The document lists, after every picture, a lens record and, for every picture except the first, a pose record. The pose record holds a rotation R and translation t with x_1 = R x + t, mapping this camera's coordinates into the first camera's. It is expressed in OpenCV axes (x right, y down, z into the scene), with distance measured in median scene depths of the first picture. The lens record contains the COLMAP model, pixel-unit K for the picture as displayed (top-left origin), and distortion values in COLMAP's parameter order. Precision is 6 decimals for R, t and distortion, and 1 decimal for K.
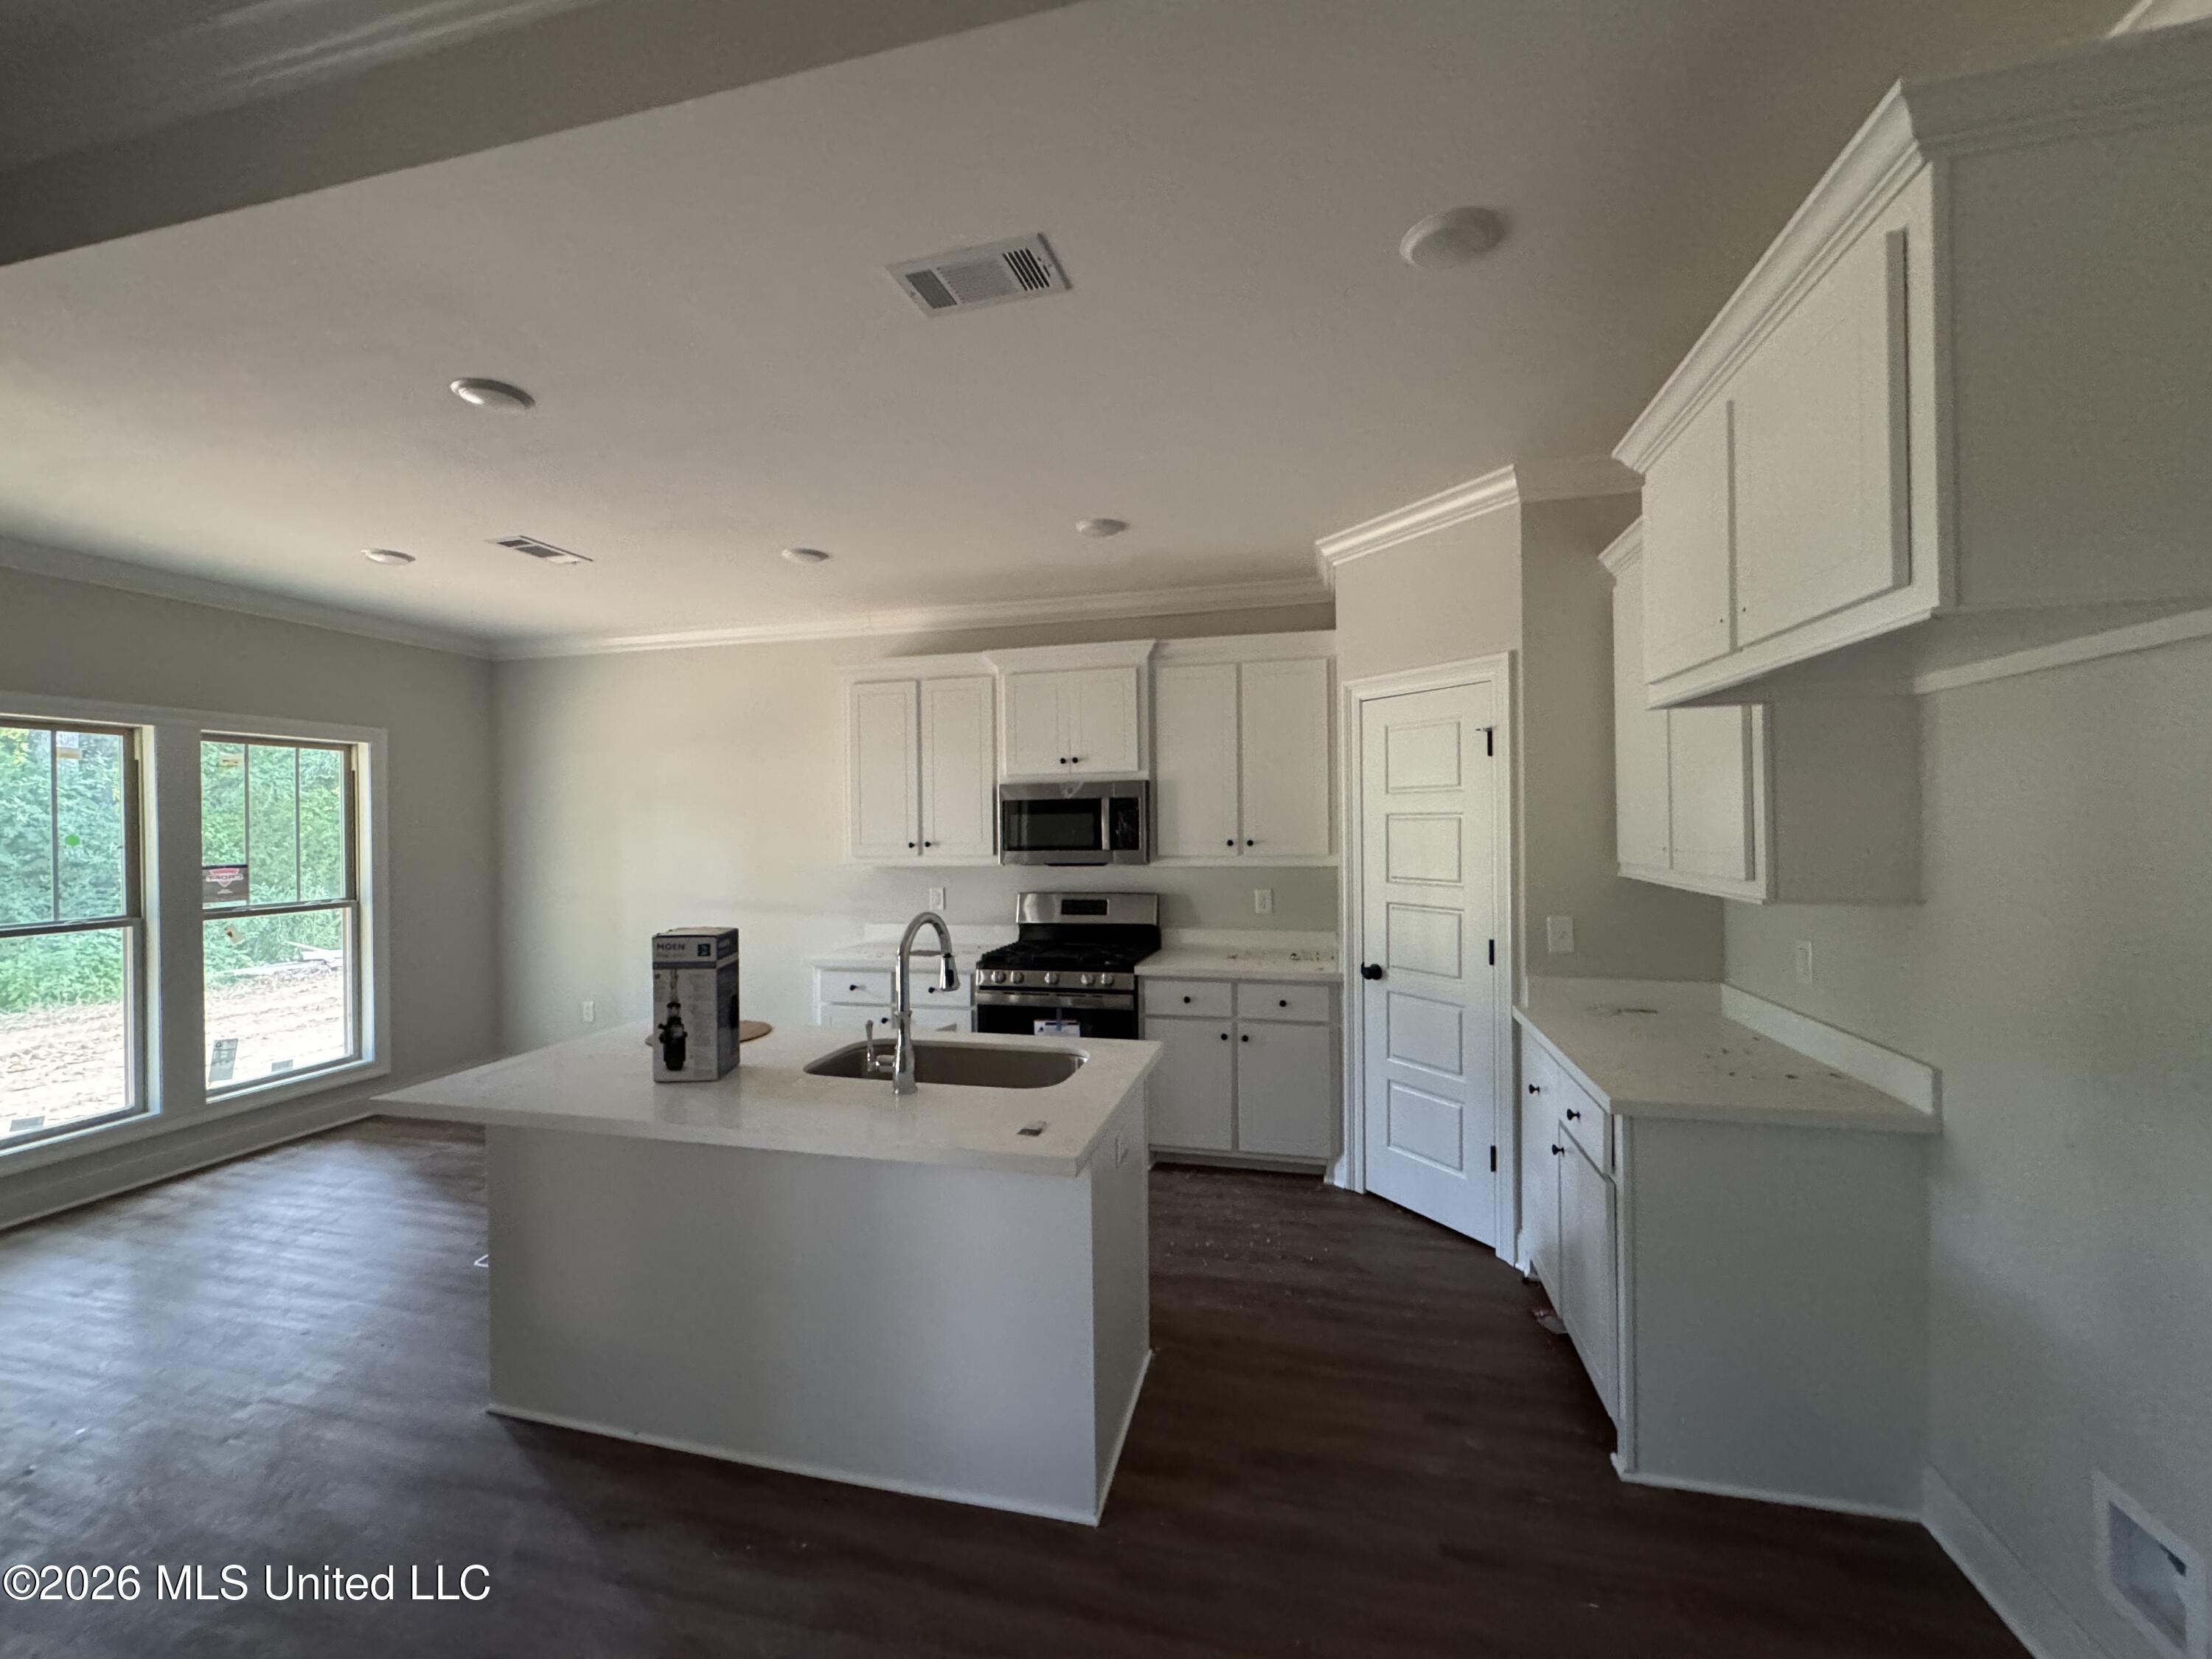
lens RADIAL K [[881.9, 0, 1110.3], [0, 881.9, 820.0], [0, 0, 1]] dist [-0.005531, 0.000103]
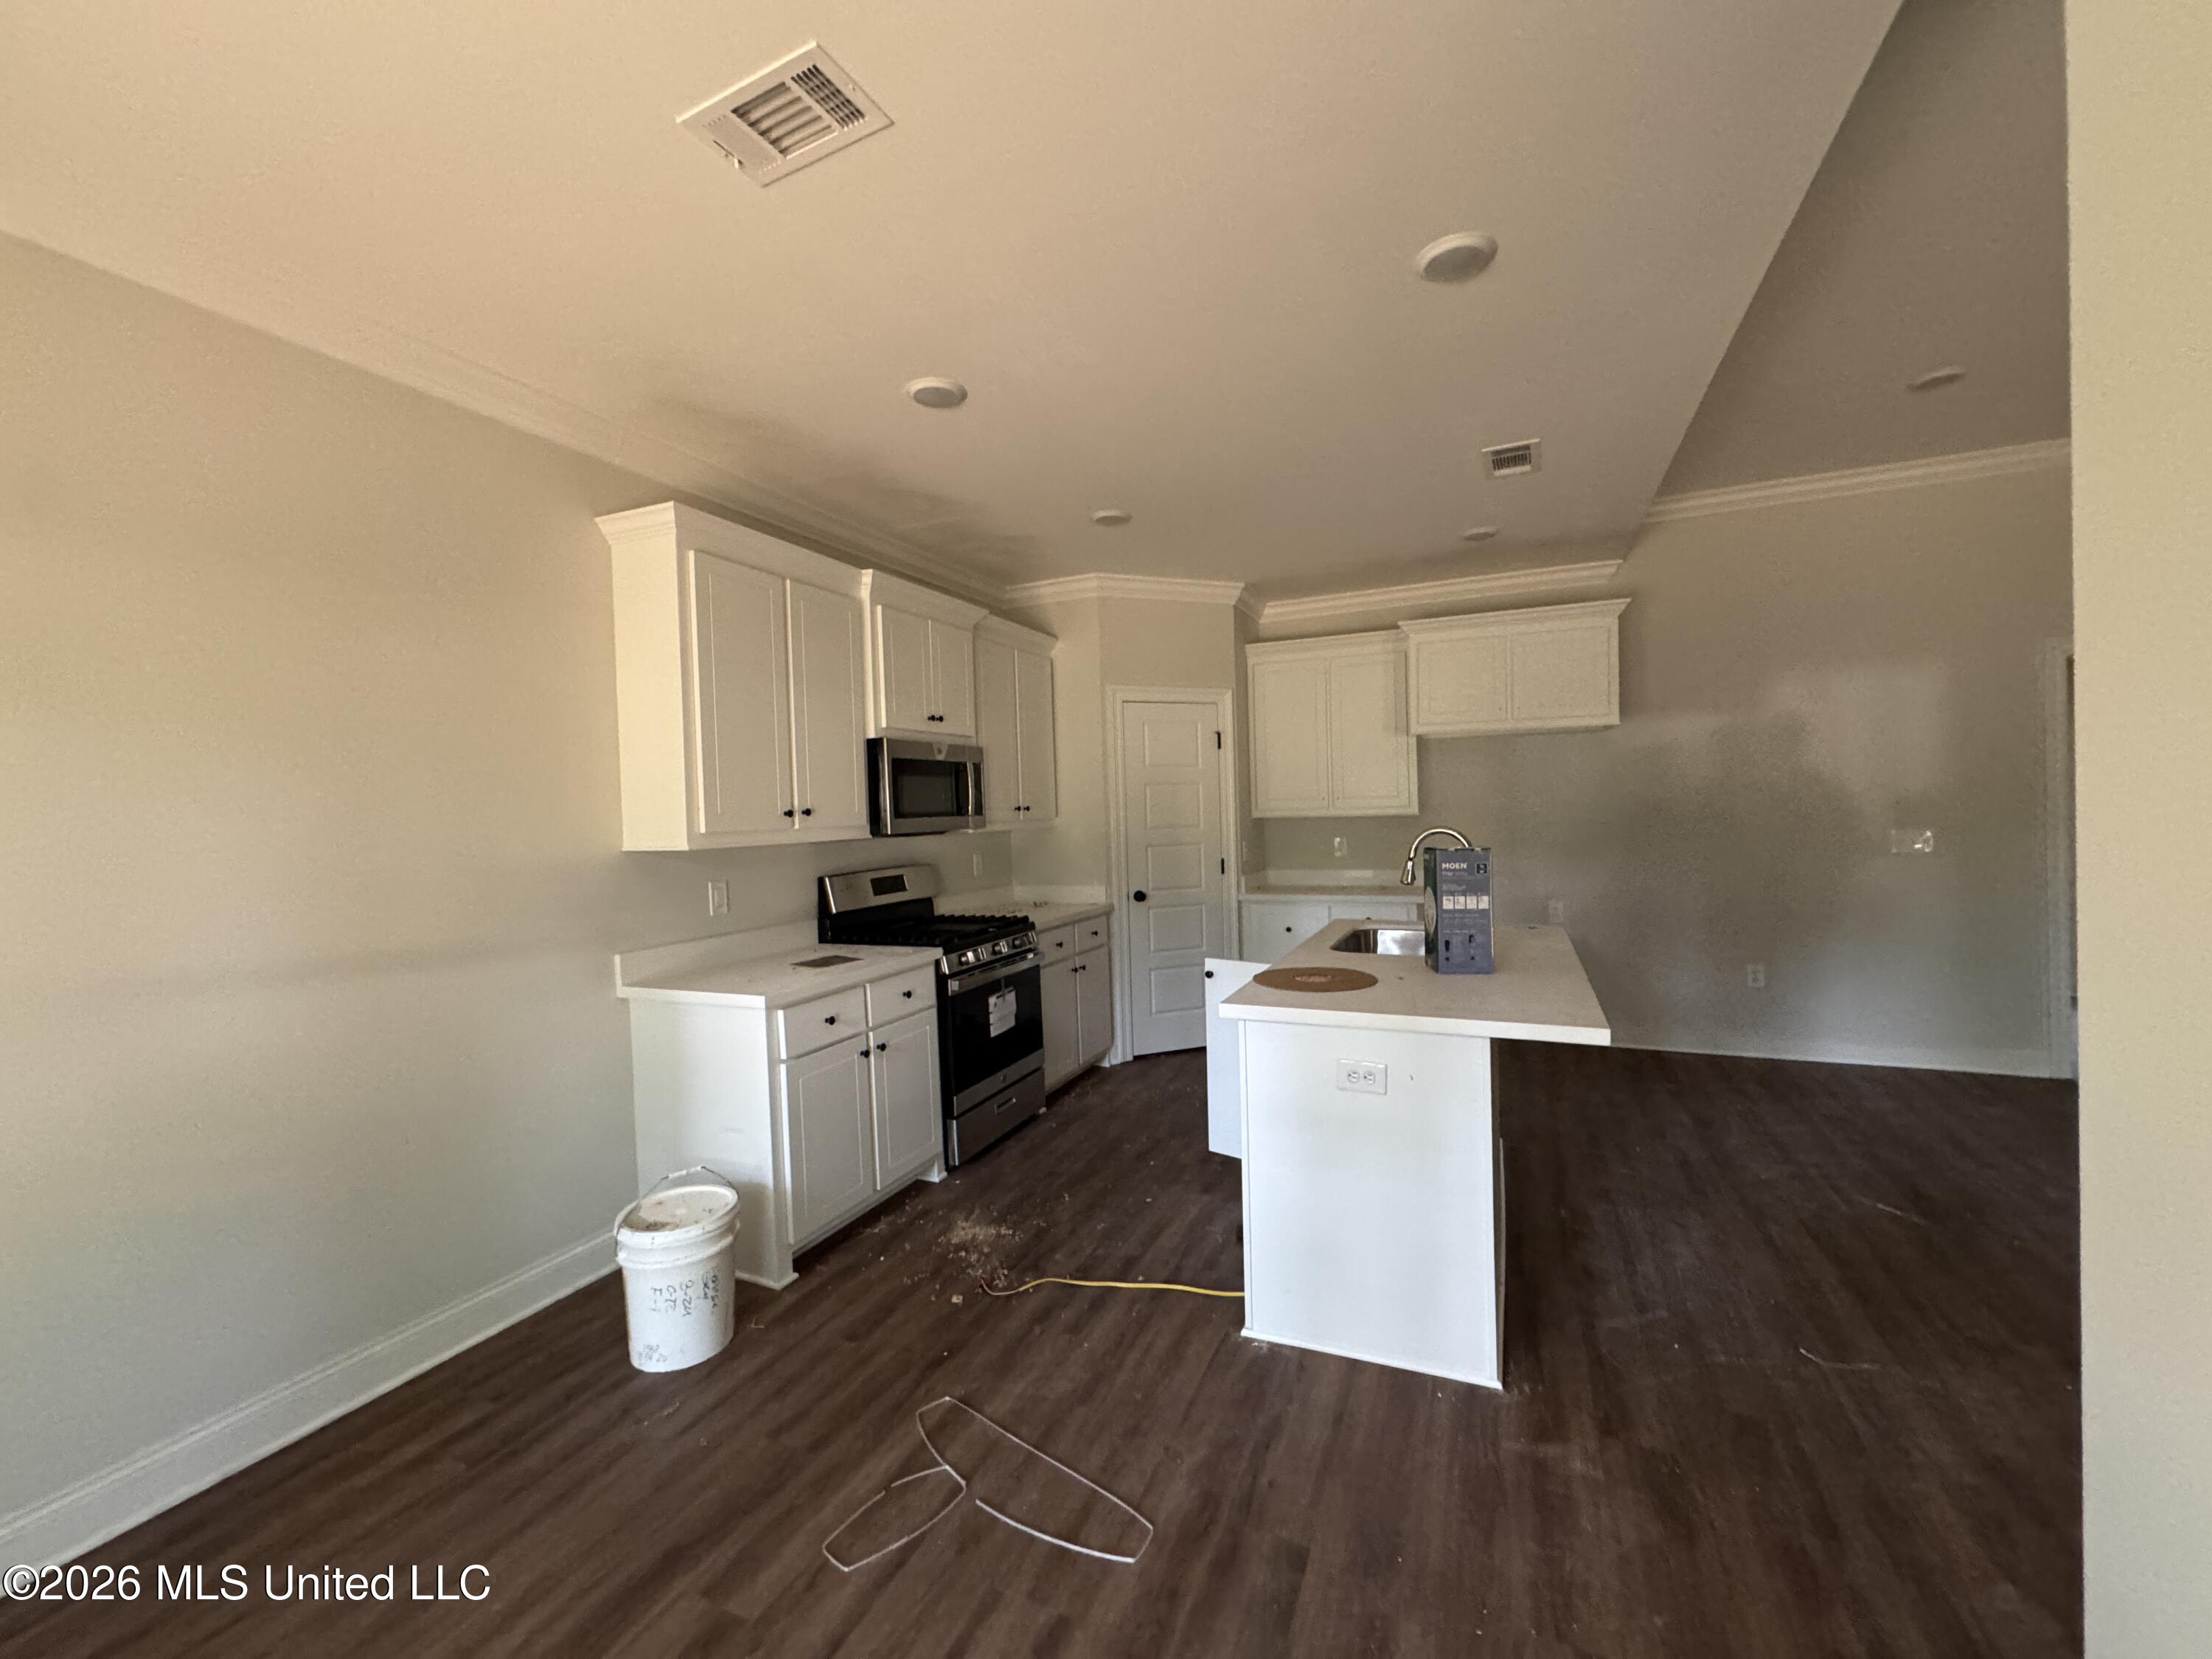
lens RADIAL K [[888.7, 0, 1094.7], [0, 888.7, 827.5], [0, 0, 1]] dist [0.001142, -0.000016]
pose [[0.184030, -0.012087, 0.982846, -0.959696], [0.024608, 0.999668, 0.007686, 0.043840], [-0.982613, 0.022771, 0.184266, 0.702534]]
